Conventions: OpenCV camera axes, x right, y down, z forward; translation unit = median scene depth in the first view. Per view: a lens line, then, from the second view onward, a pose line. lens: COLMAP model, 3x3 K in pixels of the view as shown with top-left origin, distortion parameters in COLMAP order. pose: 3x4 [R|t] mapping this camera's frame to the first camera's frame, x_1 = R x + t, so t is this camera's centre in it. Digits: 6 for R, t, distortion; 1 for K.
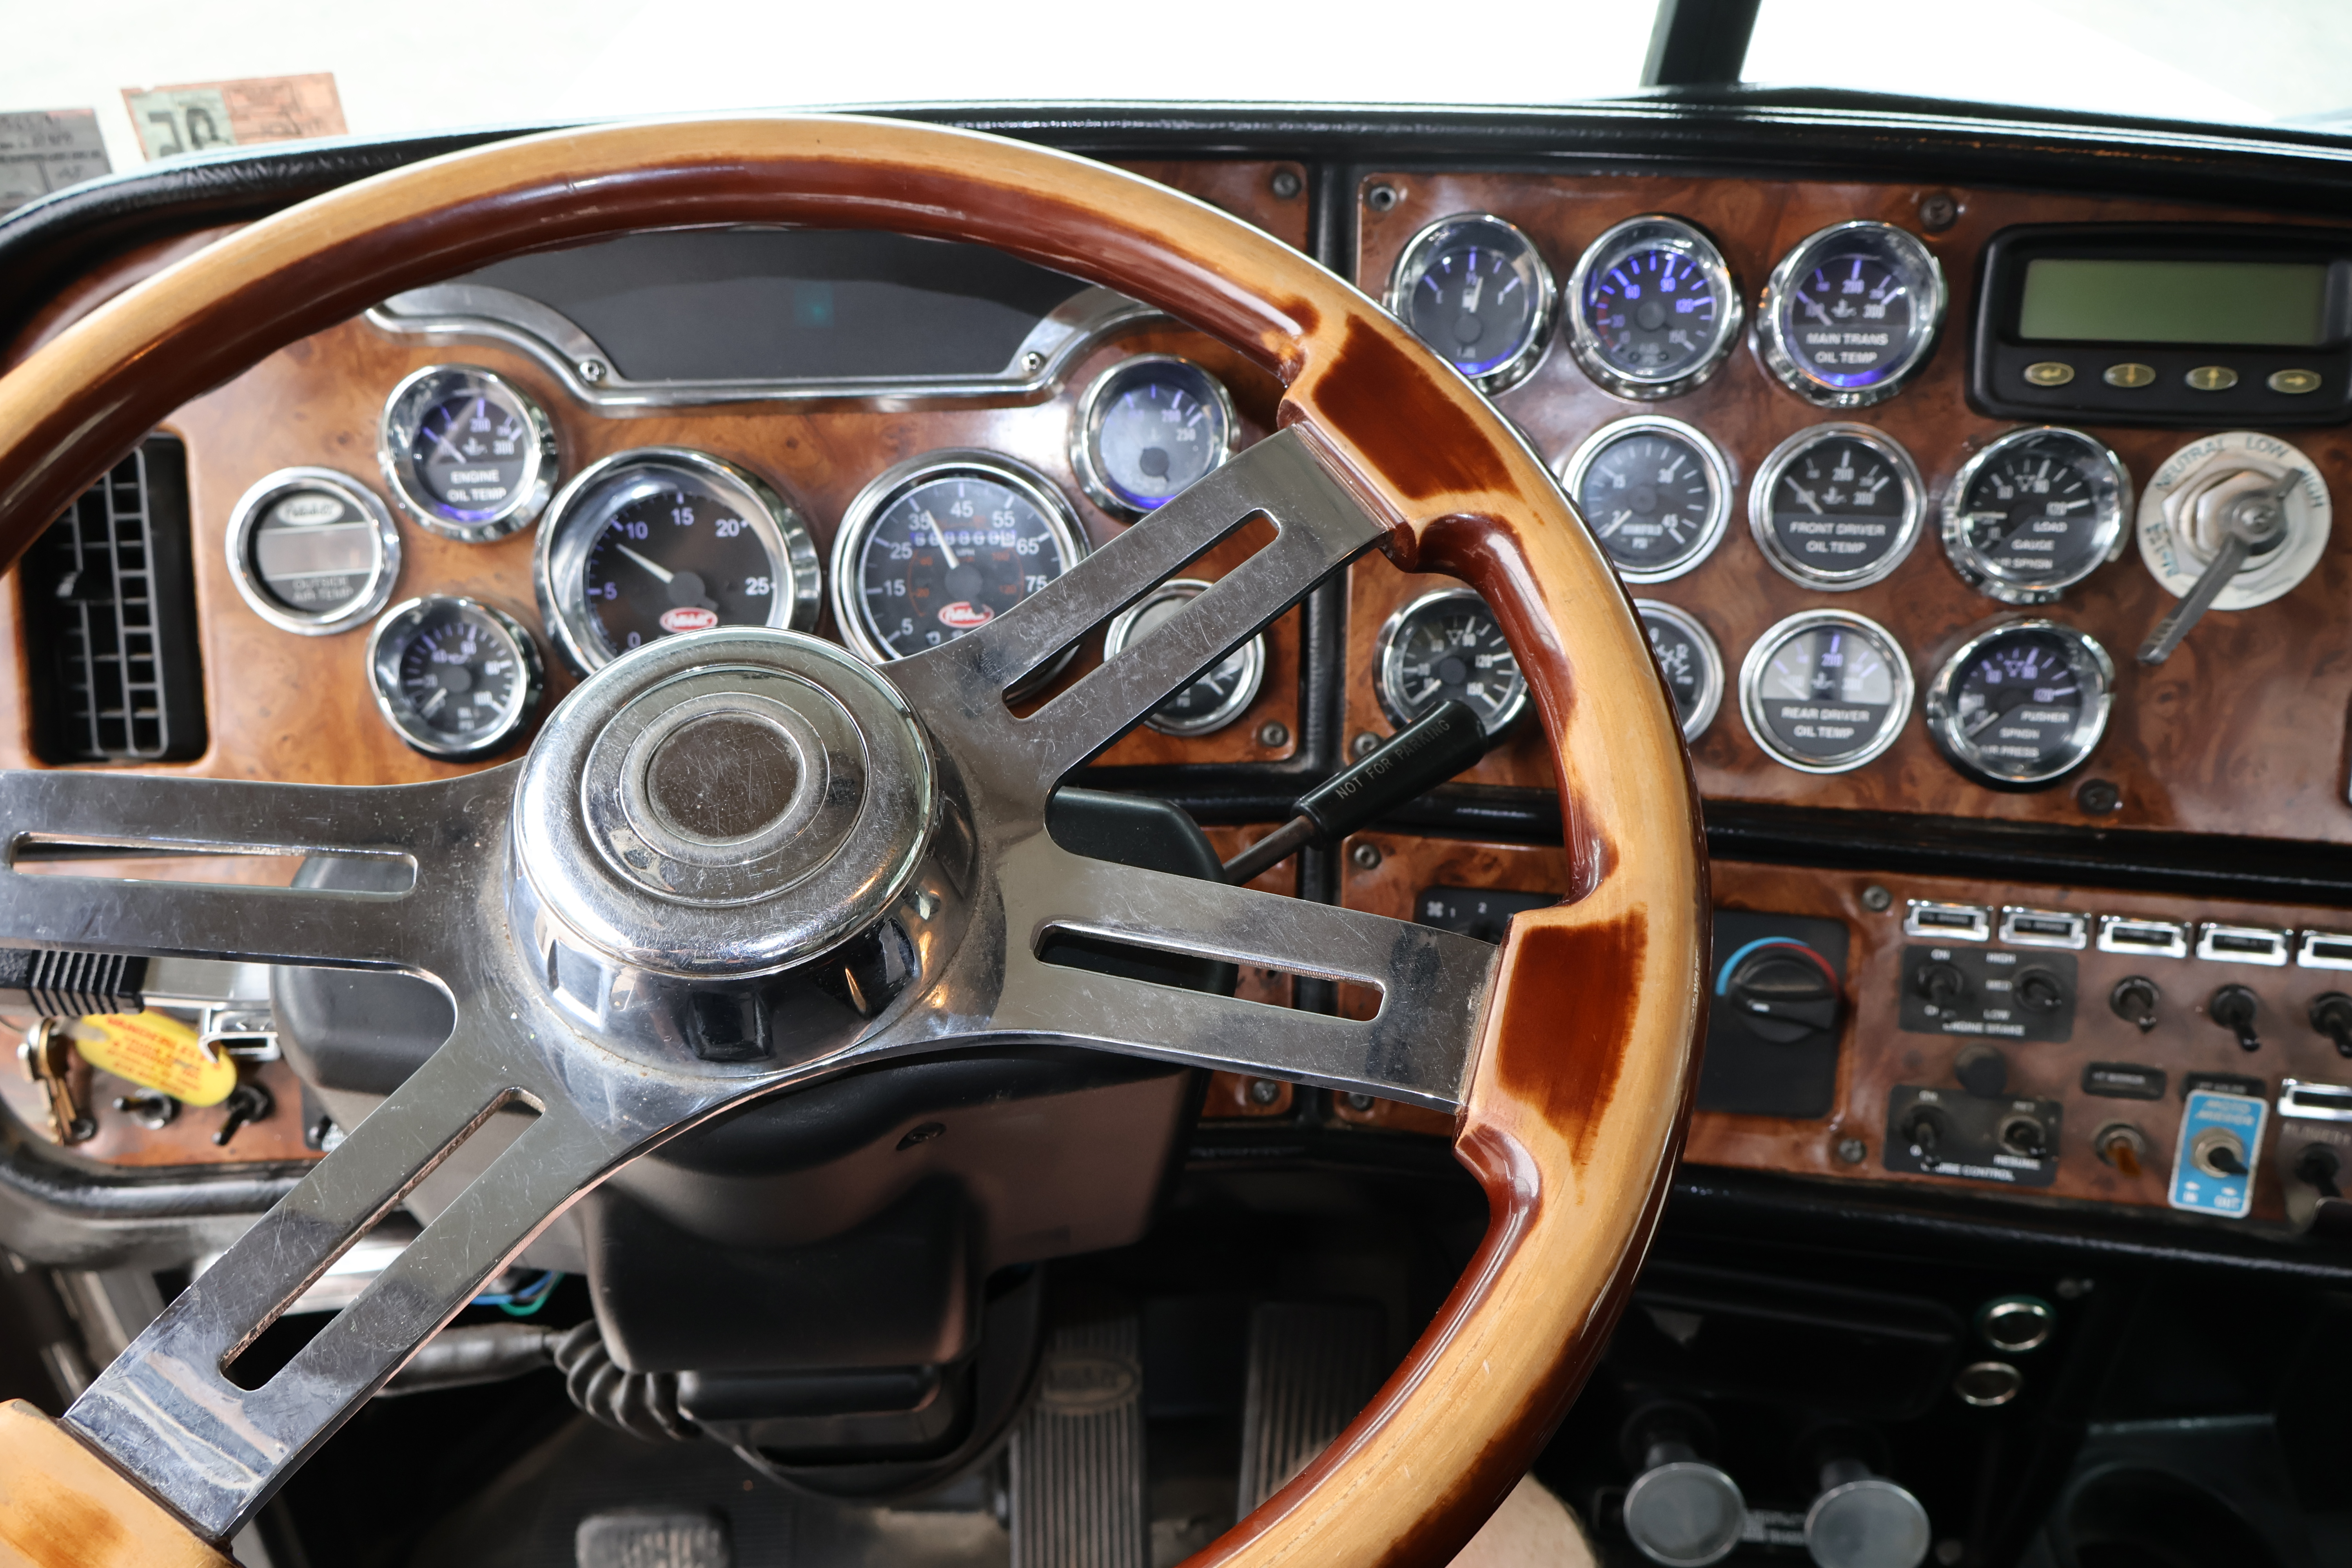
lens RADIAL K [[1905.4, 0, 1182.3], [0, 1905.4, 795.4], [0, 0, 1]] dist [-0.005130, -0.005485]
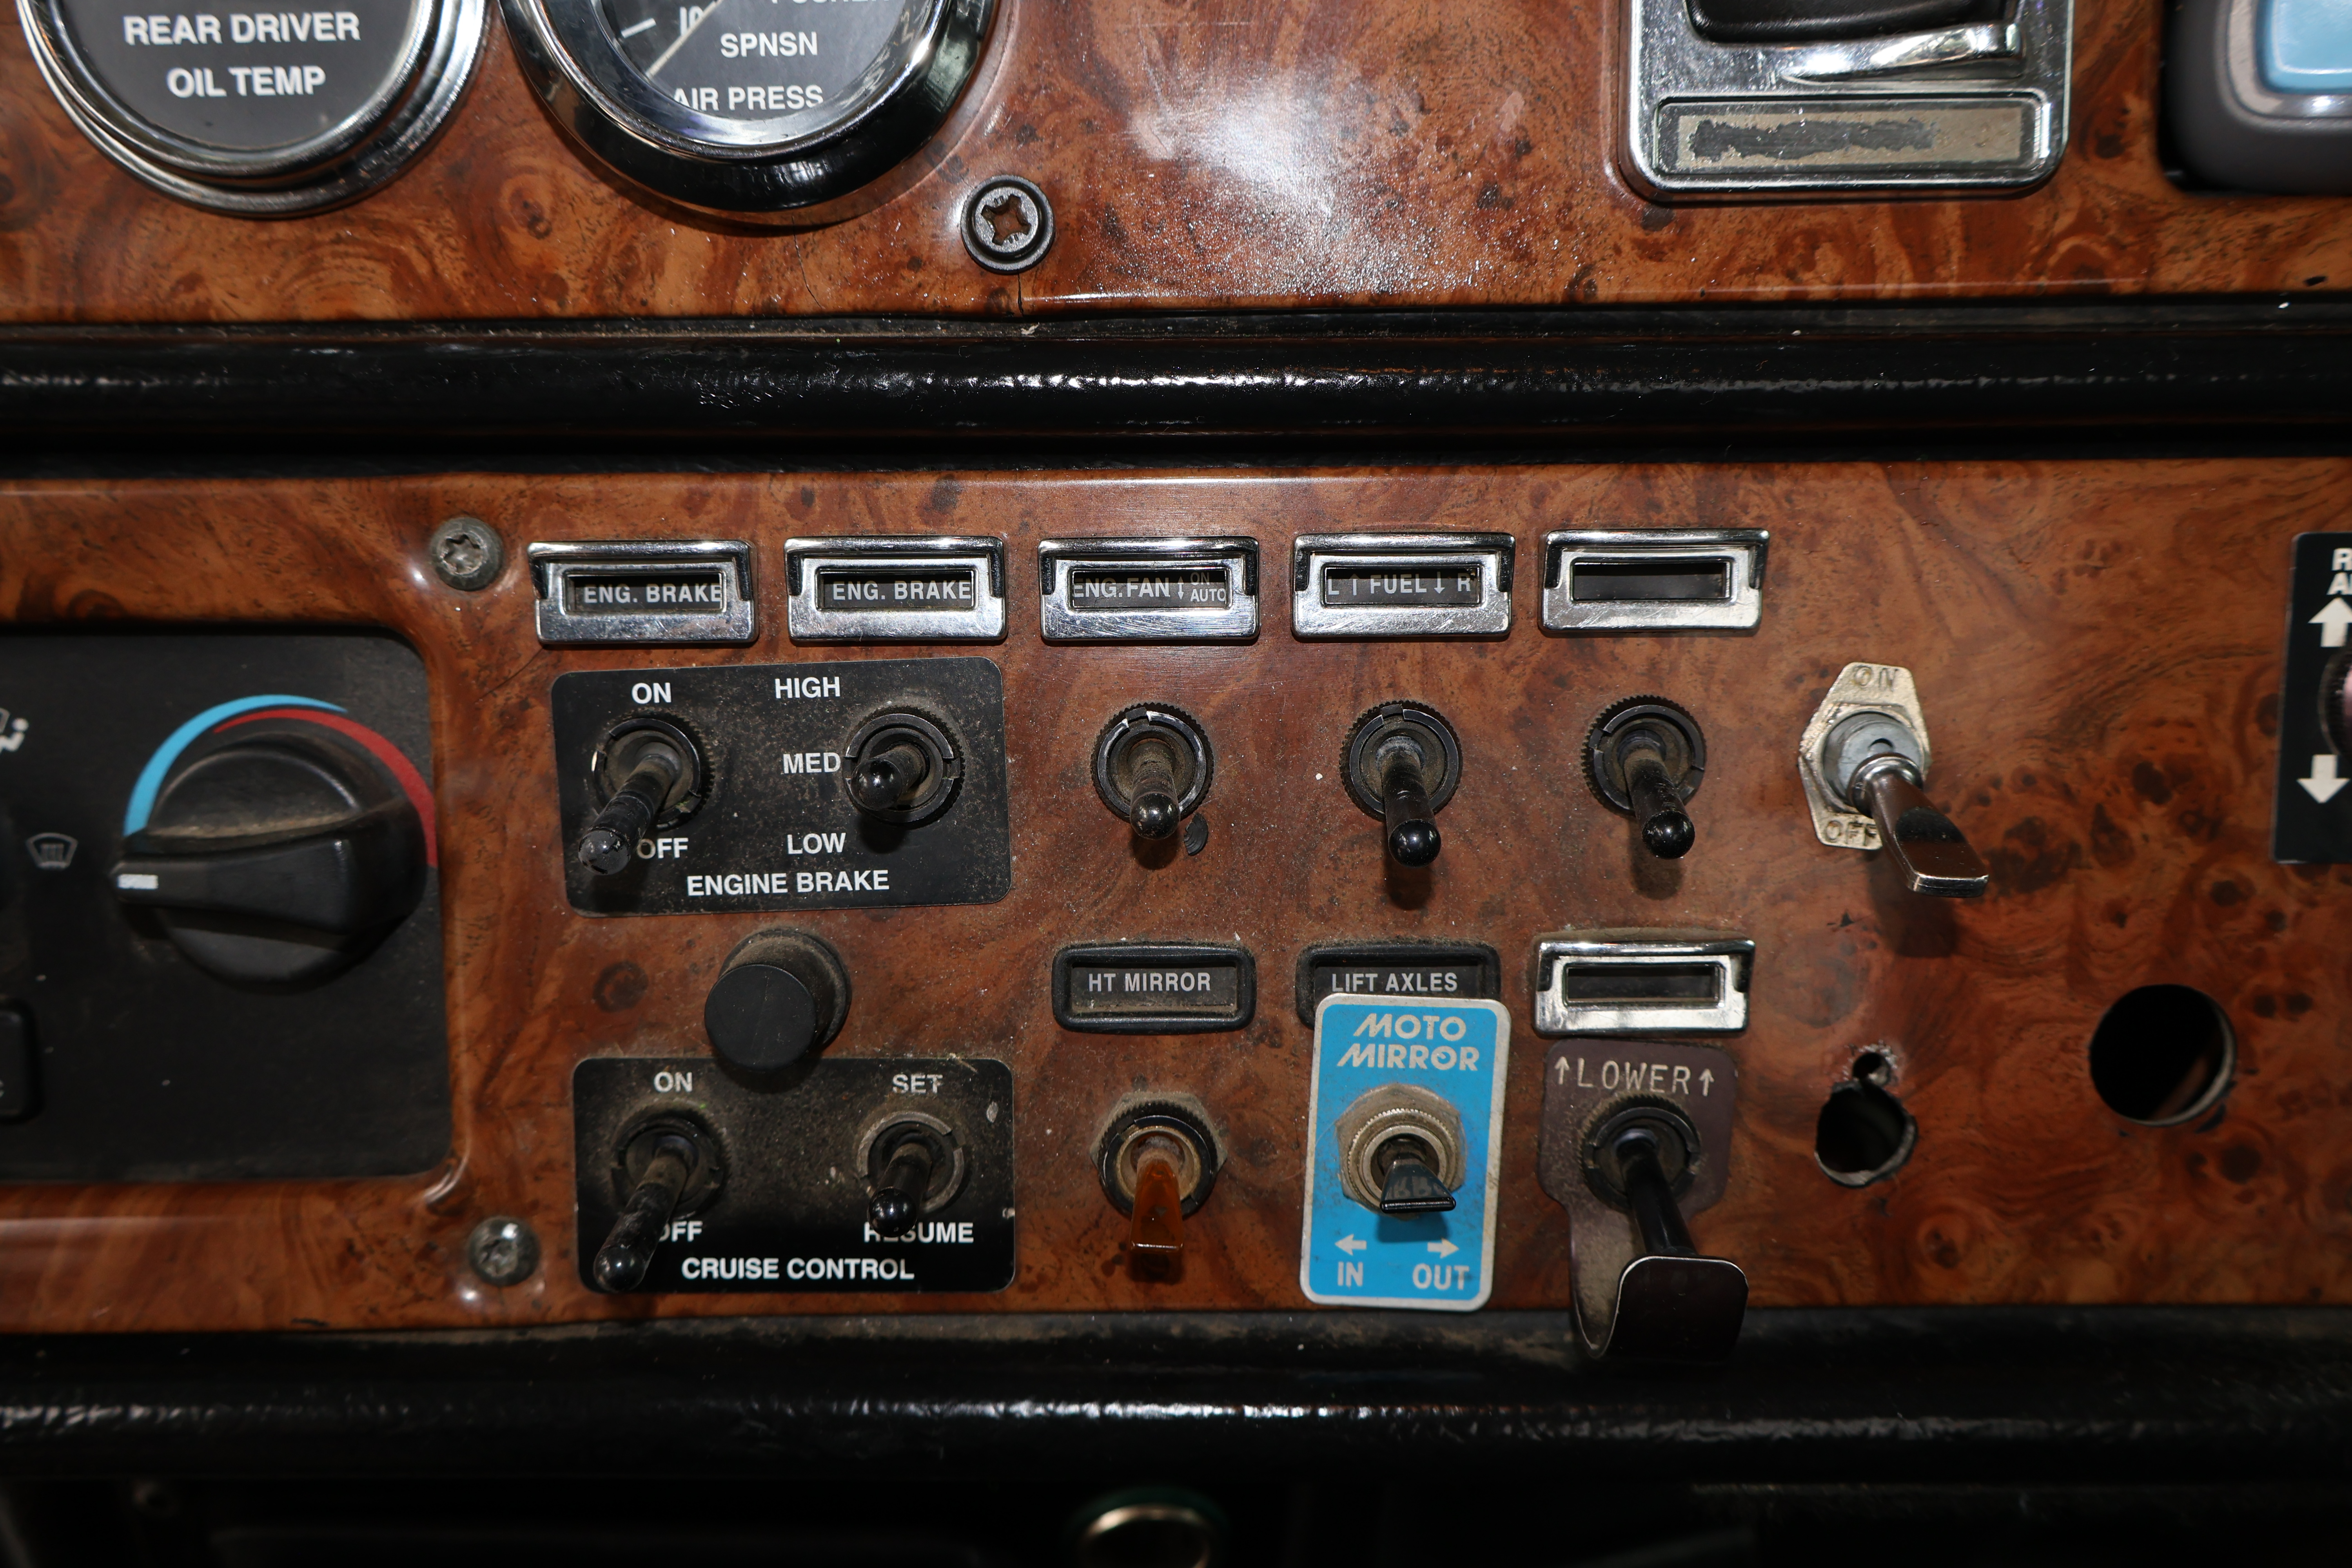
lens RADIAL K [[1905.4, 0, 1182.3], [0, 1905.4, 795.4], [0, 0, 1]] dist [-0.005130, -0.005485]
pose [[0.976907, -0.080790, 0.197803, 0.431169], [0.081652, 0.996654, 0.003808, 0.111881], [-0.197449, 0.012431, 0.980234, 0.633847]]
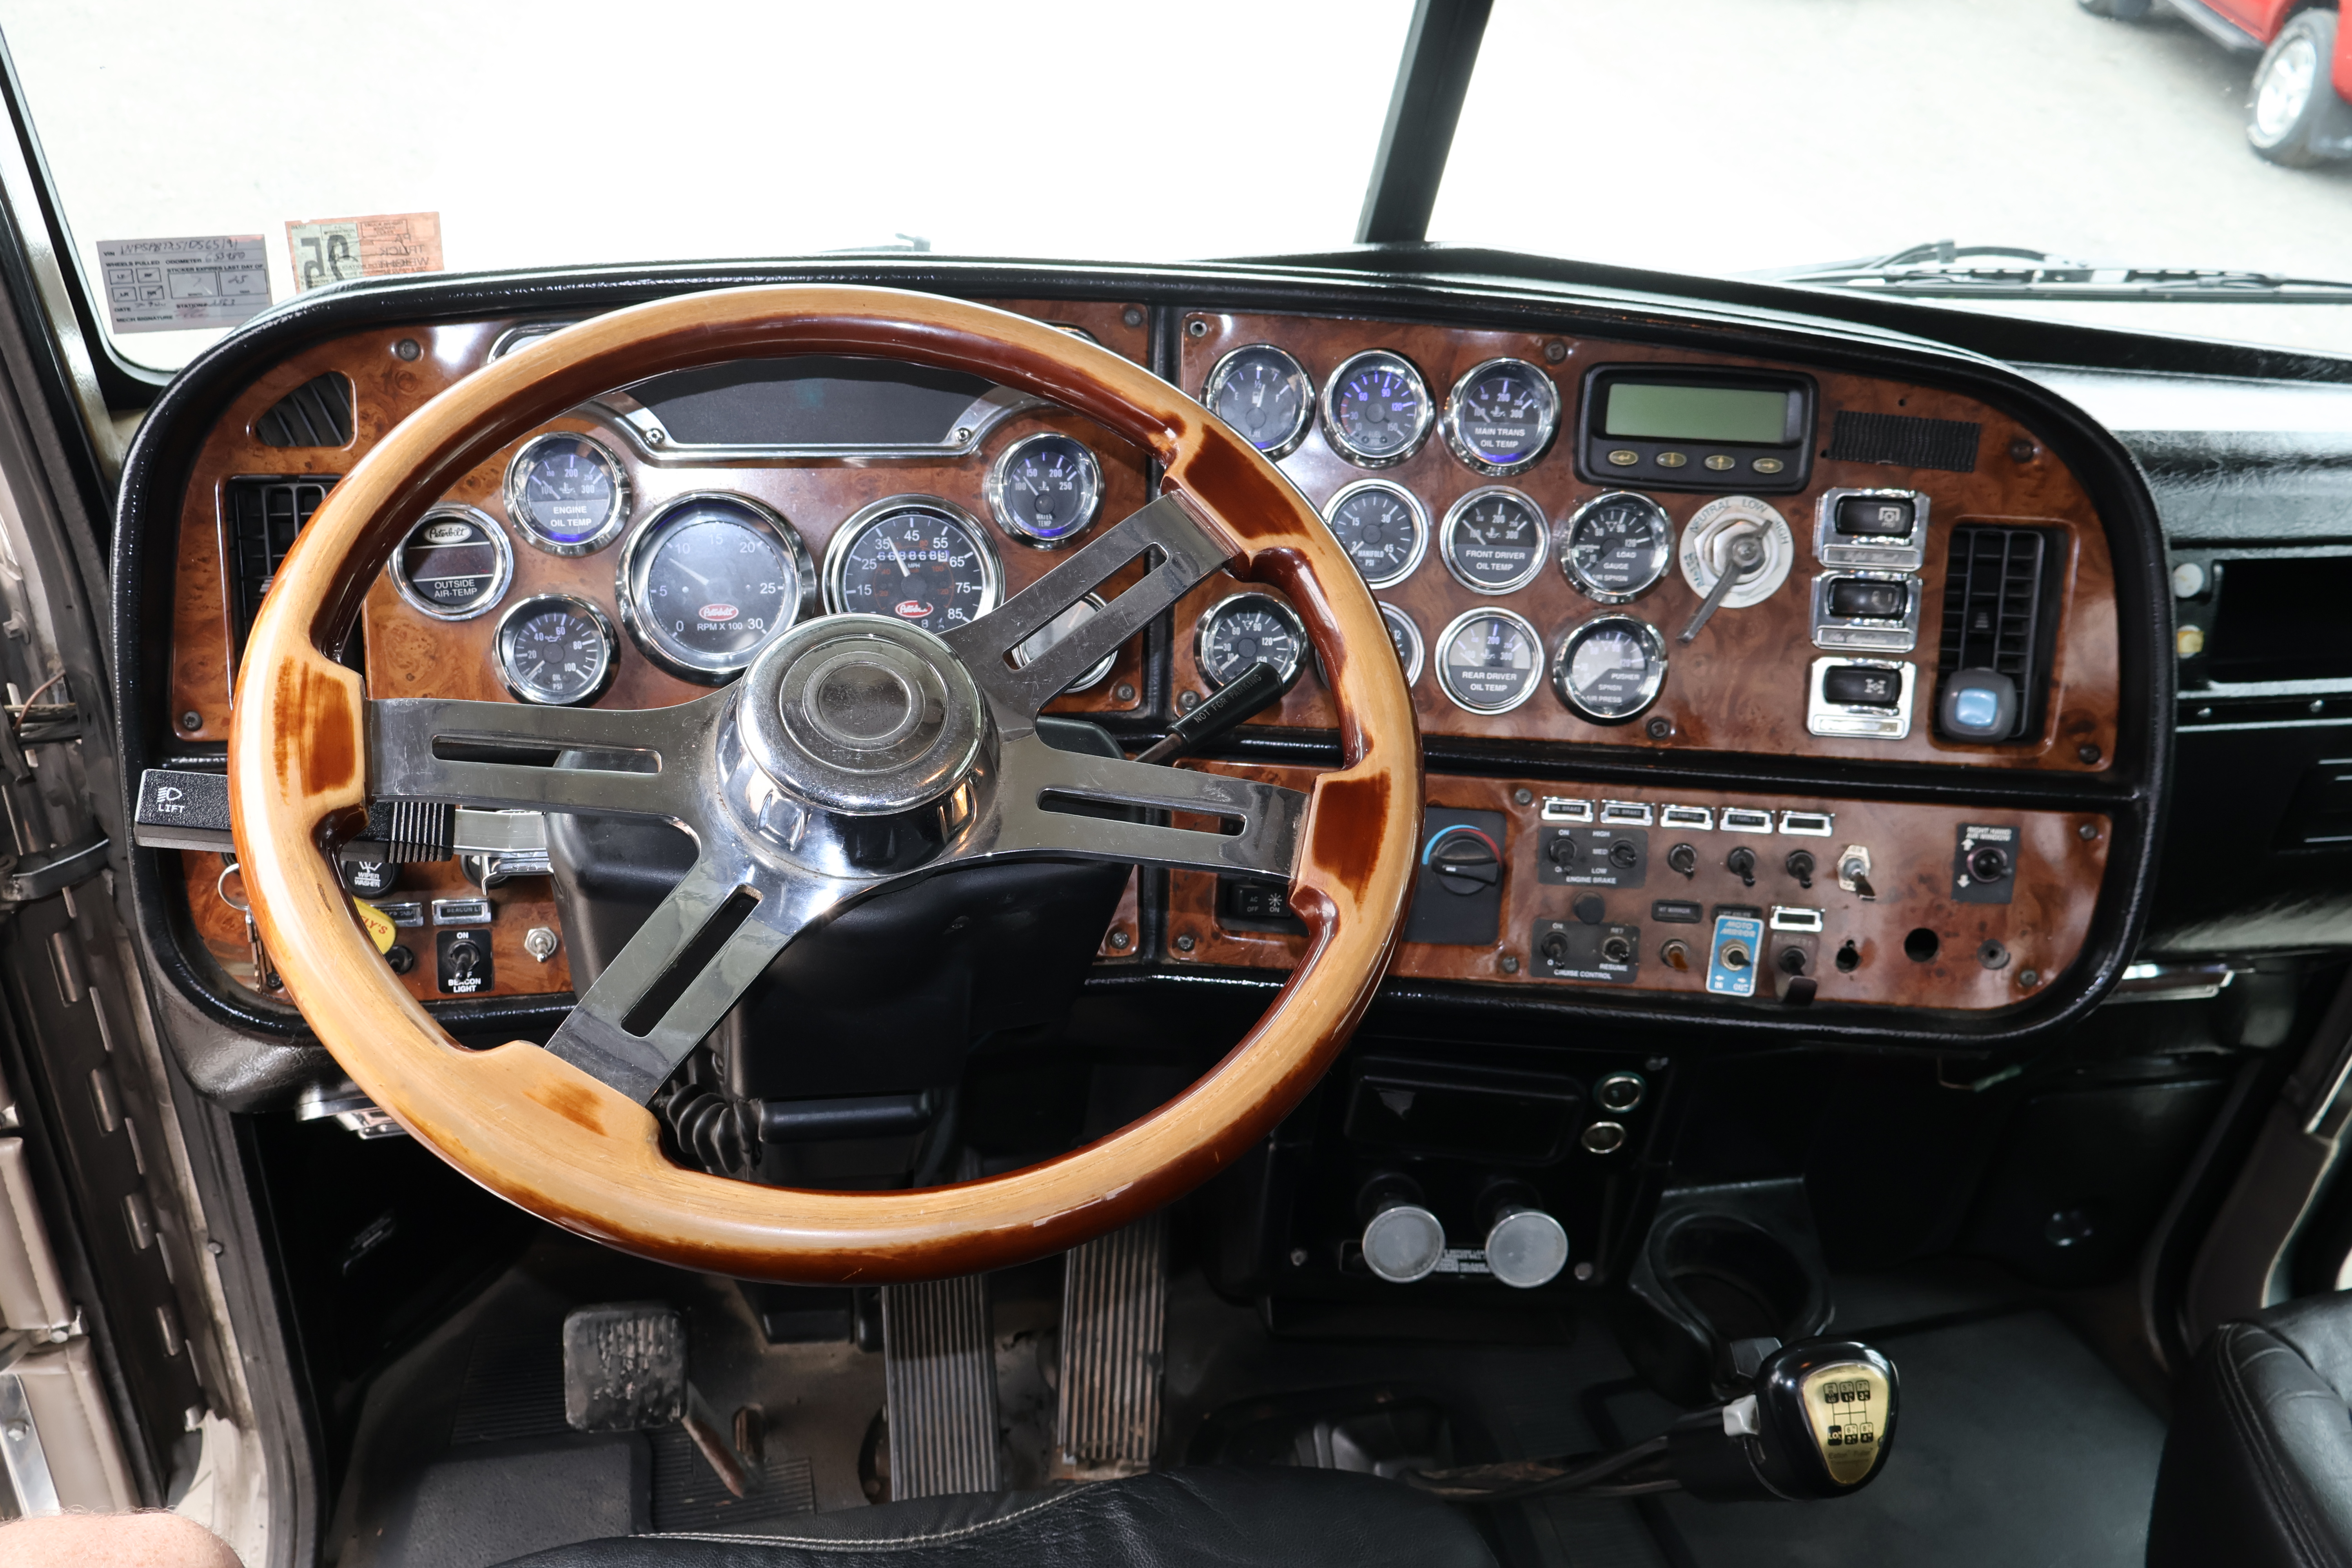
lens RADIAL K [[1905.4, 0, 1182.3], [0, 1905.4, 795.4], [0, 0, 1]] dist [-0.005130, -0.005485]
pose [[0.987482, -0.011688, 0.157297, -0.148288], [0.011977, 0.999928, -0.000889, 0.052232], [-0.157275, 0.002762, 0.987551, -0.474058]]
